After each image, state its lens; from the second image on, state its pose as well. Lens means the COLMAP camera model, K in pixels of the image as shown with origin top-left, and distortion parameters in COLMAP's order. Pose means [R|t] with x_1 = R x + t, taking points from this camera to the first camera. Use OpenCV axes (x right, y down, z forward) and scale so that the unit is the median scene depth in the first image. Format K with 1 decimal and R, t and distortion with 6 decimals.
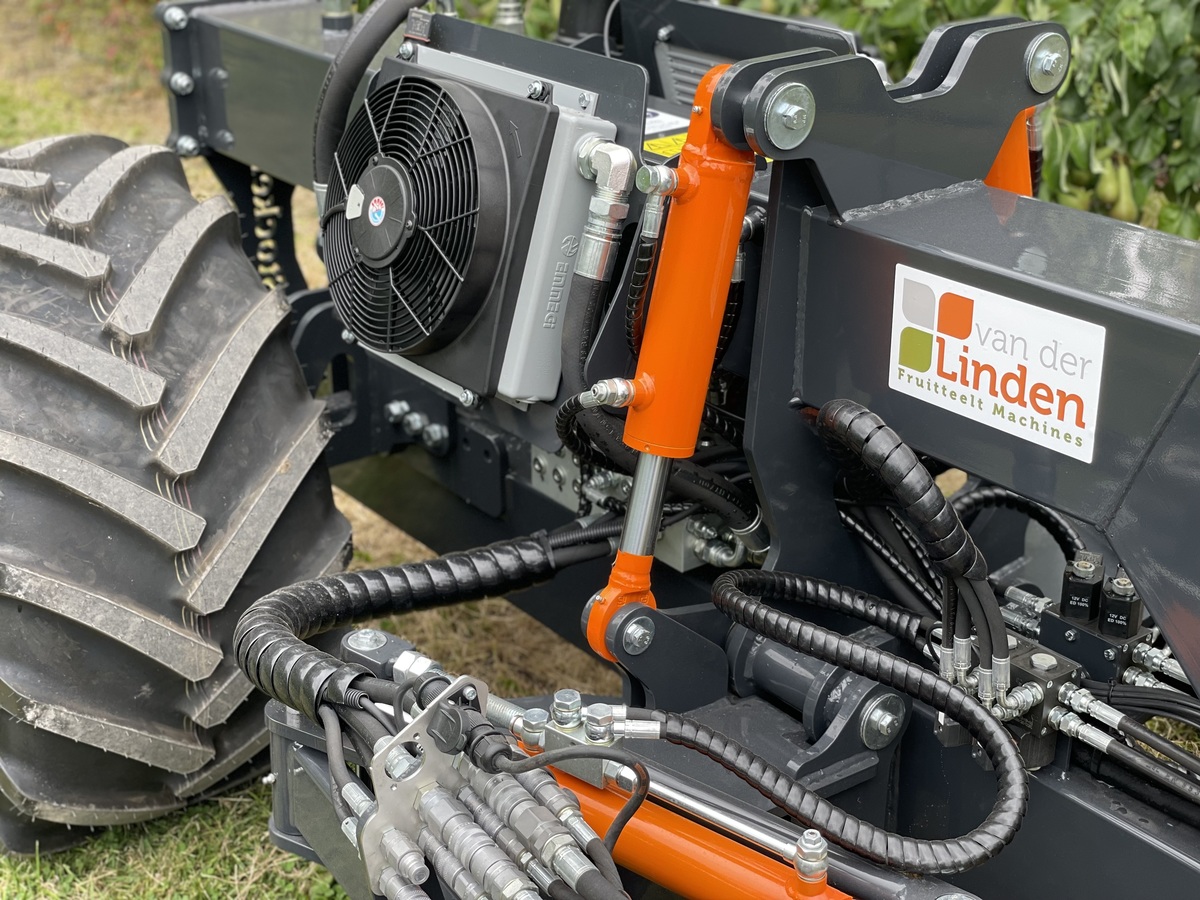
lens RADIAL K [[1845.4, 0, 600.0], [0, 1845.4, 450.0], [0, 0, 1]] dist [0.125809, 0.019436]
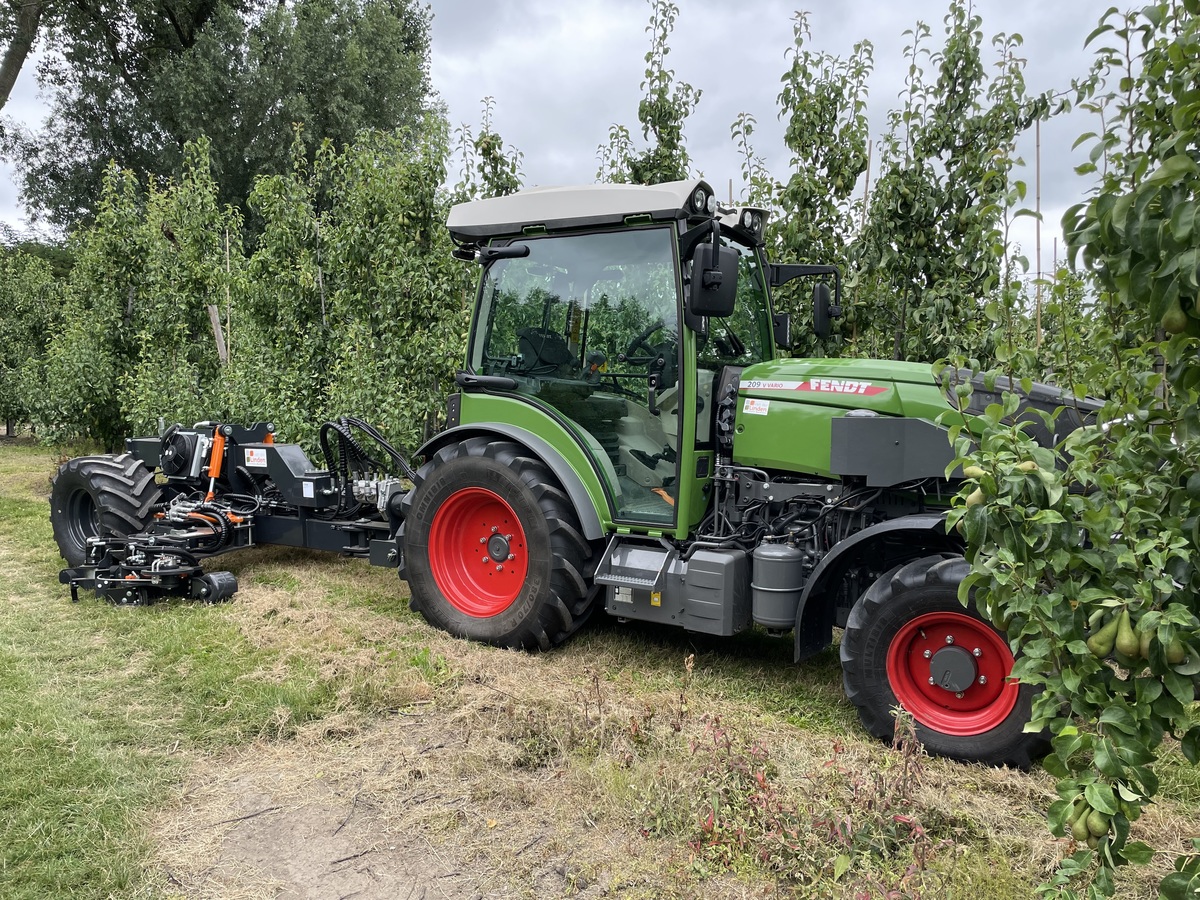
lens RADIAL K [[918.6, 0, 600.0], [0, 918.6, 450.0], [0, 0, 1]] dist [0.039893, -0.004789]
pose [[0.943830, -0.044855, 0.327372, 0.266151], [0.146067, 0.945323, -0.291595, 1.126722], [-0.296393, 0.323035, 0.898777, -2.636778]]
